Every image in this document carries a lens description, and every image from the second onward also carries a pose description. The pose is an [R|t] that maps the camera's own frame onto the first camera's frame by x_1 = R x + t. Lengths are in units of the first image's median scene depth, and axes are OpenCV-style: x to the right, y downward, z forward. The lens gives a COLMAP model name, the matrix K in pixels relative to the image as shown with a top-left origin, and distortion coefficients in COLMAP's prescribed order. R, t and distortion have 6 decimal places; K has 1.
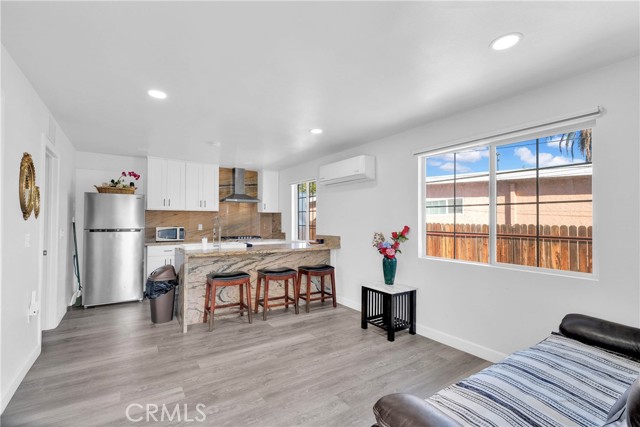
lens RADIAL K [[280.1, 0, 319.5], [0, 280.1, 214.1], [0, 0, 1]] dist [0.000745, 0.000041]
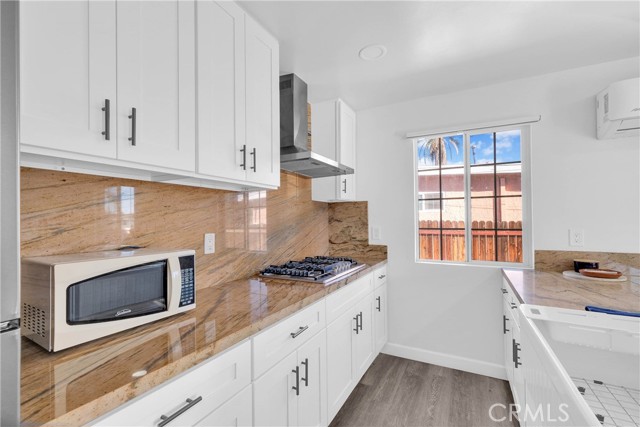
lens RADIAL K [[280.1, 0, 317.1], [0, 280.1, 213.6], [0, 0, 1]] dist [0.000745, 0.000041]
pose [[0.884600, -0.001051, 0.466349, -0.471627], [-0.002218, 0.999977, 0.006462, 0.014354], [-0.466344, -0.006750, 0.884577, 0.711781]]
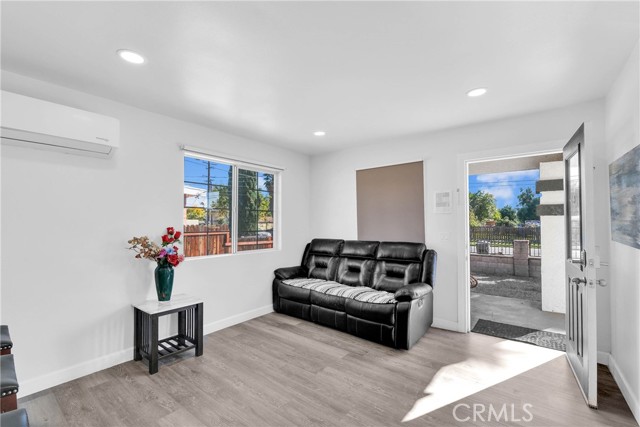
lens RADIAL K [[280.1, 0, 319.0], [0, 280.1, 216.3], [0, 0, 1]] dist [0.000745, 0.000041]
pose [[-0.291894, 0.013815, 0.956351, -1.115148], [-0.020150, 0.999585, -0.020590, 0.041719], [-0.956238, -0.025280, -0.291495, 1.448749]]
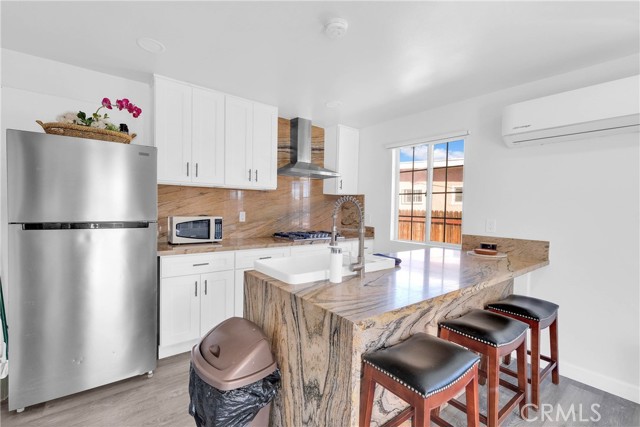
lens RADIAL K [[280.1, 0, 315.7], [0, 280.1, 213.5], [0, 0, 1]] dist [0.000745, 0.000041]
pose [[0.997358, 0.014498, 0.071175, -0.322636], [-0.018234, 0.998474, 0.052124, 0.007531], [-0.070311, -0.053284, 0.996101, 0.424980]]
